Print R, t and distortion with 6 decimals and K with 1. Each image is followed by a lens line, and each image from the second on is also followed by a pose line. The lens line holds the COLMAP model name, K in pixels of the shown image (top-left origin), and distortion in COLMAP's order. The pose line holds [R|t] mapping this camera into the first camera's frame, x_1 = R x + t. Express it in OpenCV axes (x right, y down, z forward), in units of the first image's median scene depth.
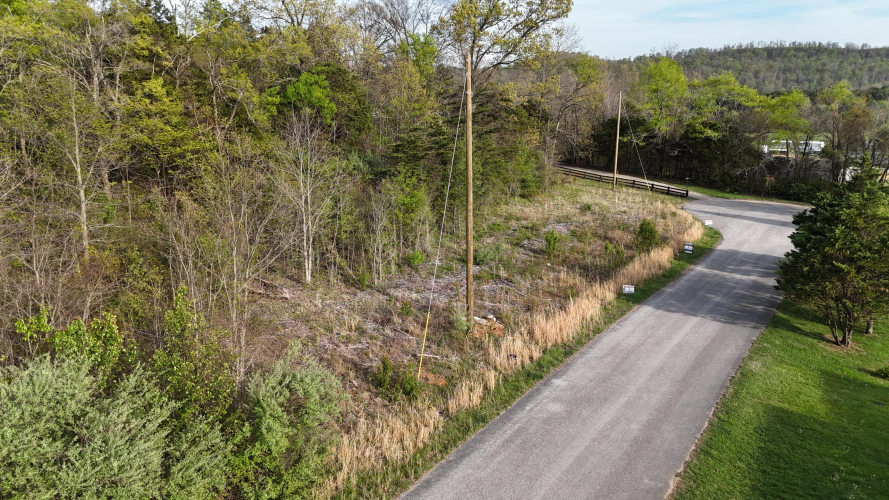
lens RADIAL K [[641.6, 0, 444.2], [0, 641.6, 247.0], [0, 0, 1]] dist [0.013504, -0.010073]
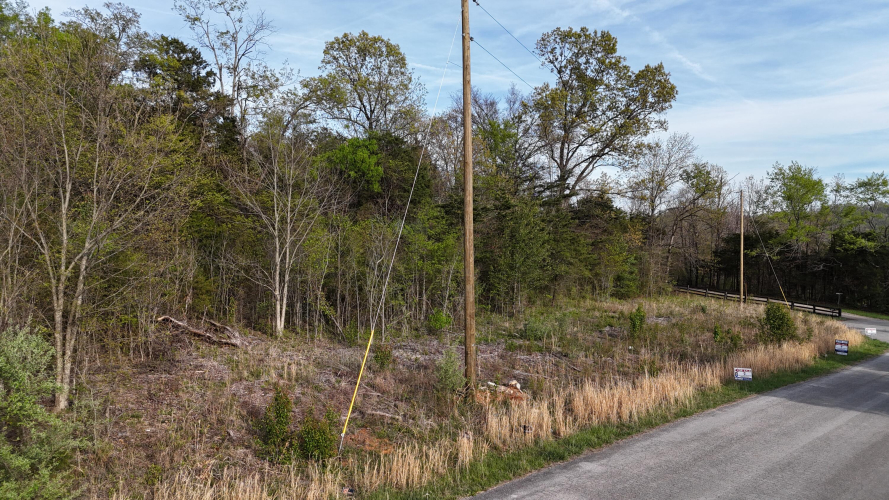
lens RADIAL K [[641.6, 0, 444.7], [0, 641.6, 255.0], [0, 0, 1]] dist [0.013504, -0.010073]
pose [[0.980782, 0.006622, -0.194995, 0.124285], [-0.050864, 0.973542, -0.222774, 0.124288], [0.188361, 0.228411, 0.955170, 0.299408]]
